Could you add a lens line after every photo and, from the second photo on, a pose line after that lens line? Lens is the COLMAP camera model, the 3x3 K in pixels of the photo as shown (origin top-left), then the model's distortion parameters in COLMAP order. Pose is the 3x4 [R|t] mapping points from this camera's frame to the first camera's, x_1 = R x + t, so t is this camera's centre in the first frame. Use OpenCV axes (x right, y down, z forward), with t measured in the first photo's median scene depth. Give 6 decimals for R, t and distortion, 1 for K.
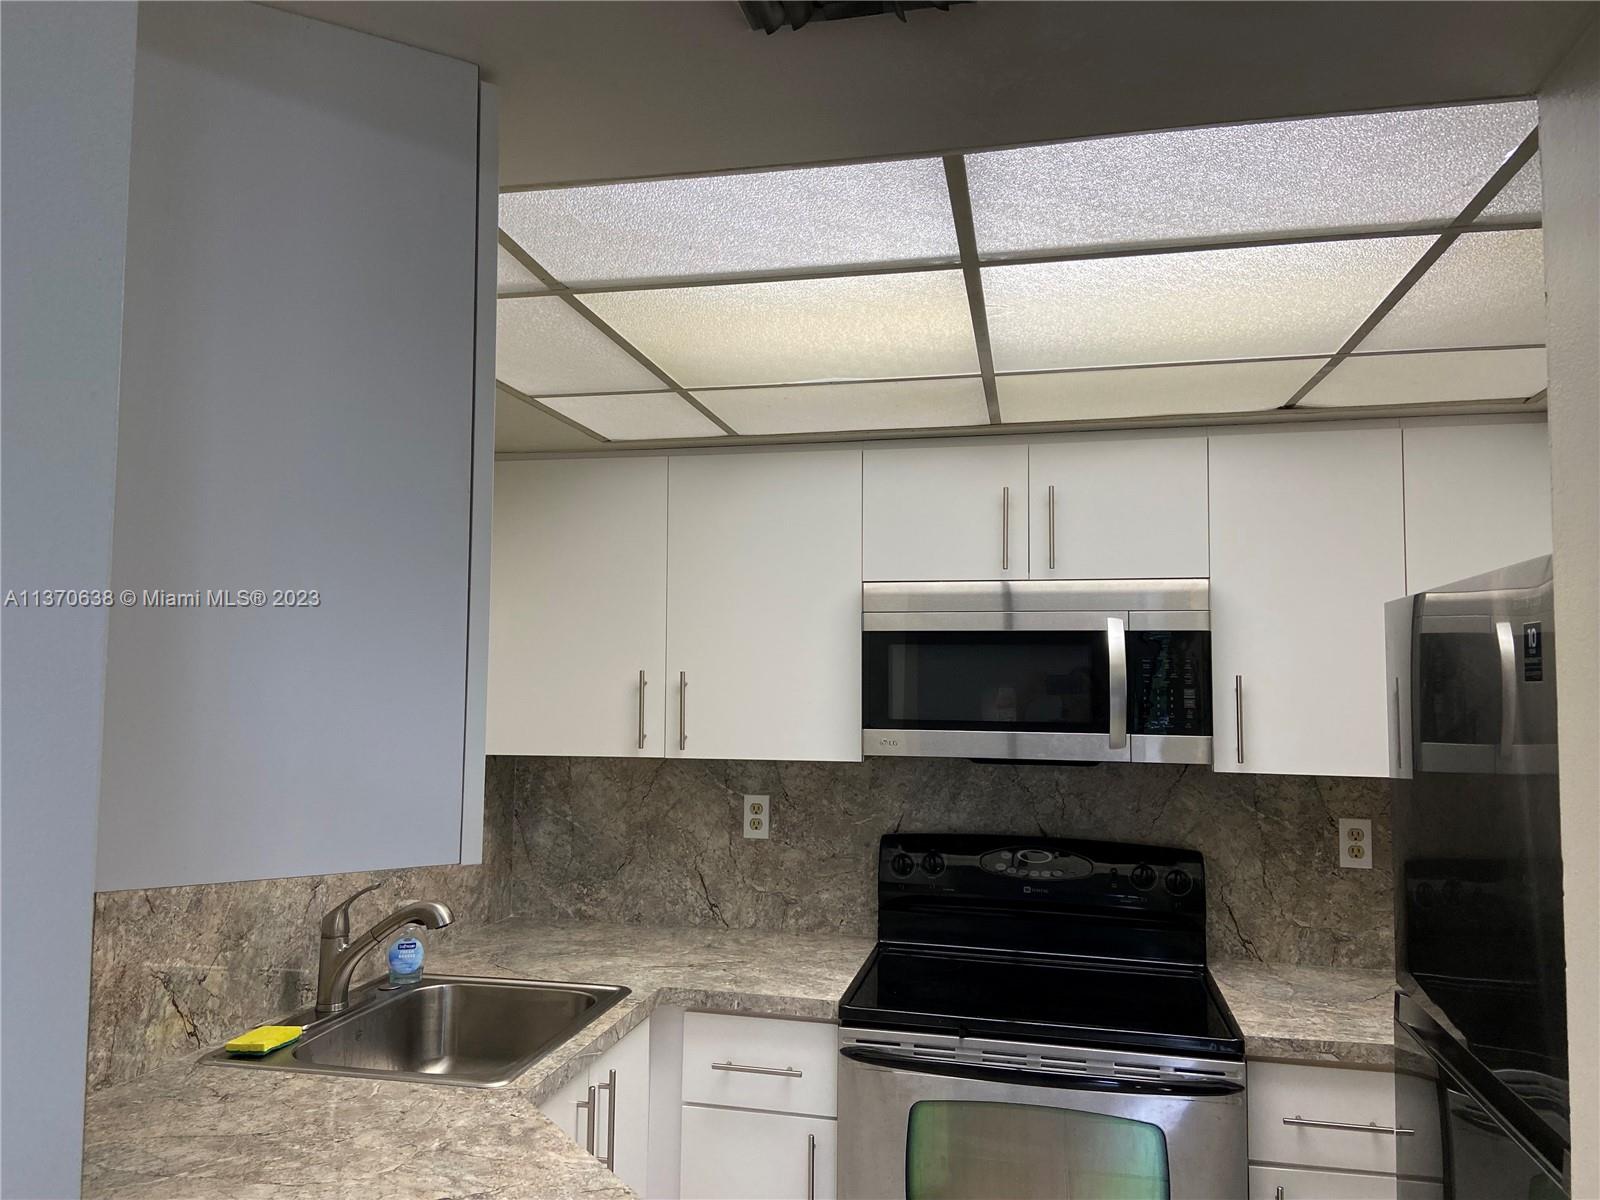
lens RADIAL K [[1208.7, 0, 776.6], [0, 1208.7, 599.8], [0, 0, 1]] dist [0.118136, -0.151302]
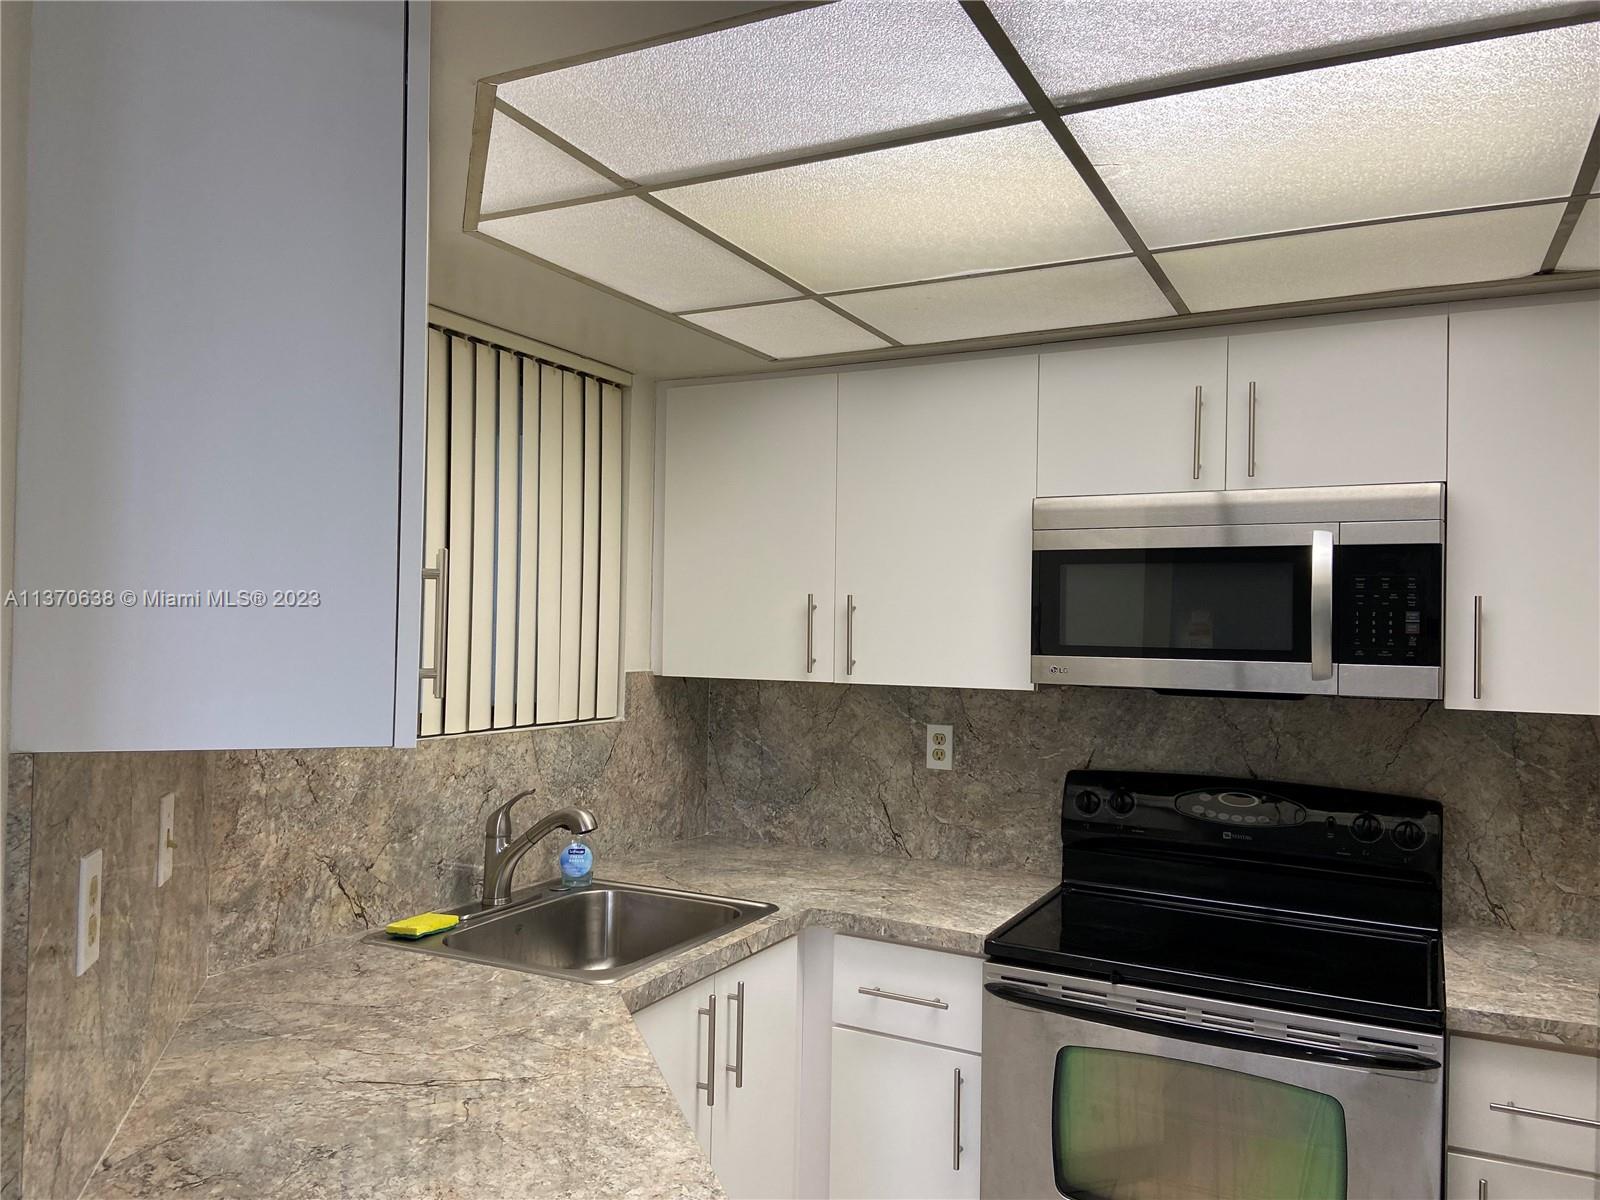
lens RADIAL K [[1208.7, 0, 774.6], [0, 1208.7, 609.2], [0, 0, 1]] dist [0.118136, -0.151302]
pose [[0.965545, 0.004319, -0.260200, 0.123016], [0.009181, 0.998675, 0.050645, 0.021768], [0.260073, -0.051289, 0.964226, 0.045807]]
